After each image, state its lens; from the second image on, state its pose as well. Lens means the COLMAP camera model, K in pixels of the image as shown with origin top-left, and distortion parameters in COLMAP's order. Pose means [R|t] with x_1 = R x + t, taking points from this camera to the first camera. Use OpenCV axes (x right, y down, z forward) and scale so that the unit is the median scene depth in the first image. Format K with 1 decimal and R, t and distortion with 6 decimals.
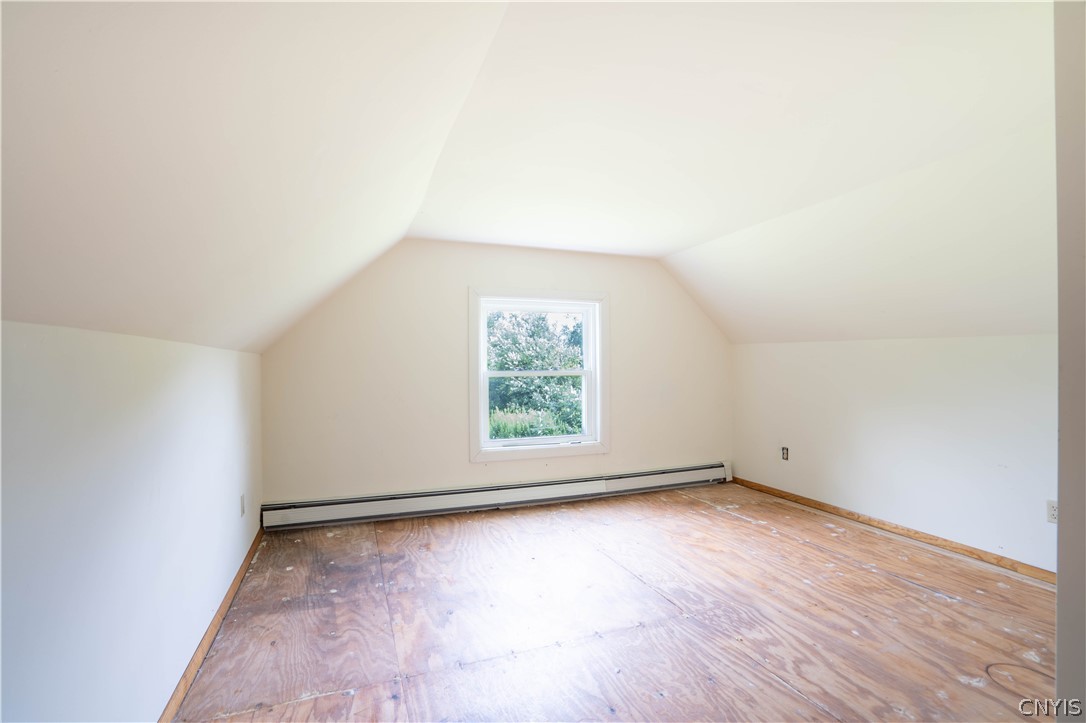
lens RADIAL K [[500.9, 0, 539.5], [0, 500.9, 362.3], [0, 0, 1]] dist [-0.061295, 0.025866]
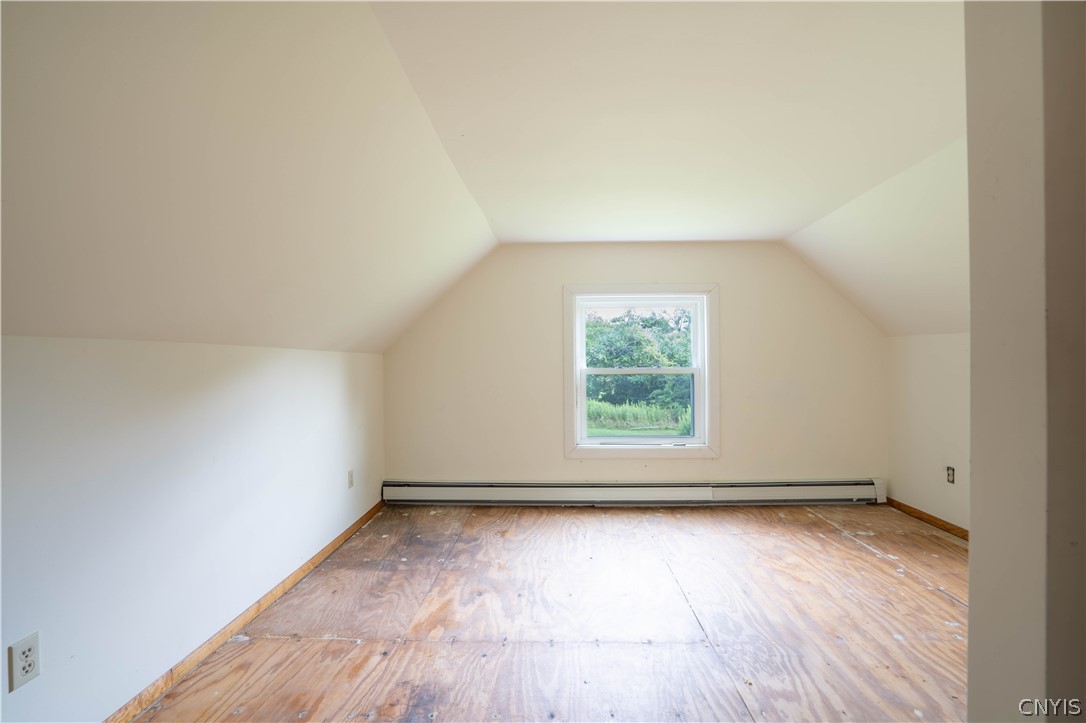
lens RADIAL K [[500.9, 0, 539.5], [0, 500.9, 362.3], [0, 0, 1]] dist [-0.061295, 0.025866]
pose [[0.919866, -0.002723, -0.392224, 0.262785], [0.004658, 0.999981, 0.003981, 0.000533], [0.392205, -0.005489, 0.919861, 0.048882]]
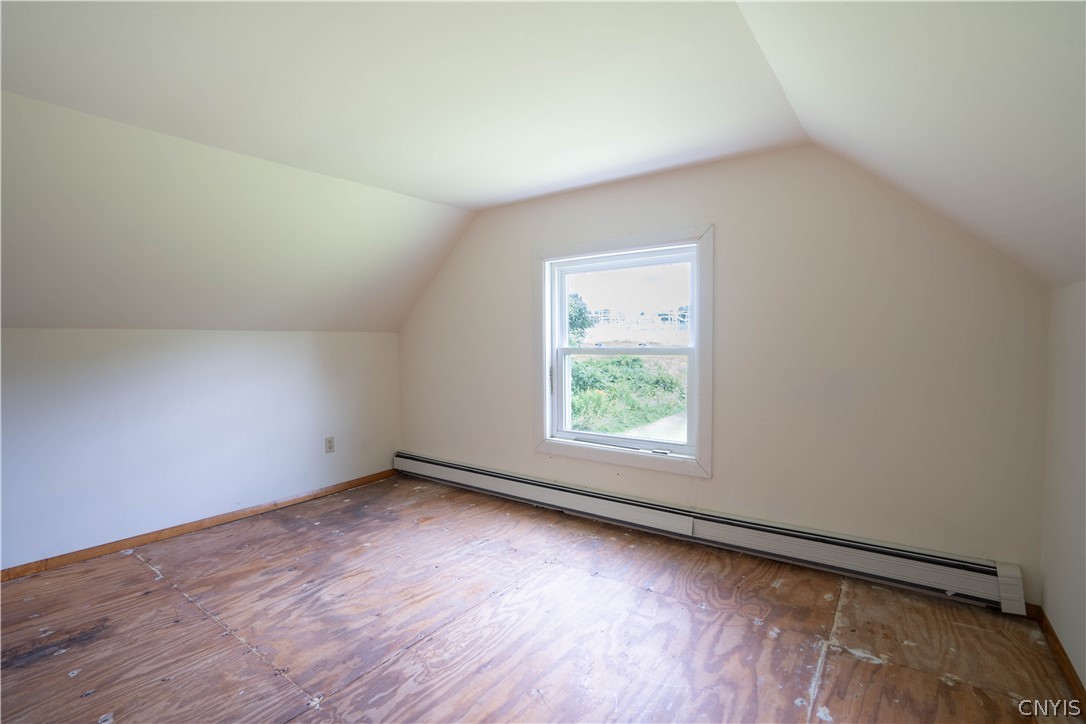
lens RADIAL K [[500.9, 0, 539.5], [0, 500.9, 362.8], [0, 0, 1]] dist [-0.061295, 0.025866]
pose [[0.540417, 0.036592, -0.840601, 0.739552], [0.008685, 0.998758, 0.049060, 0.001283], [0.841352, -0.033813, 0.539428, 0.651614]]
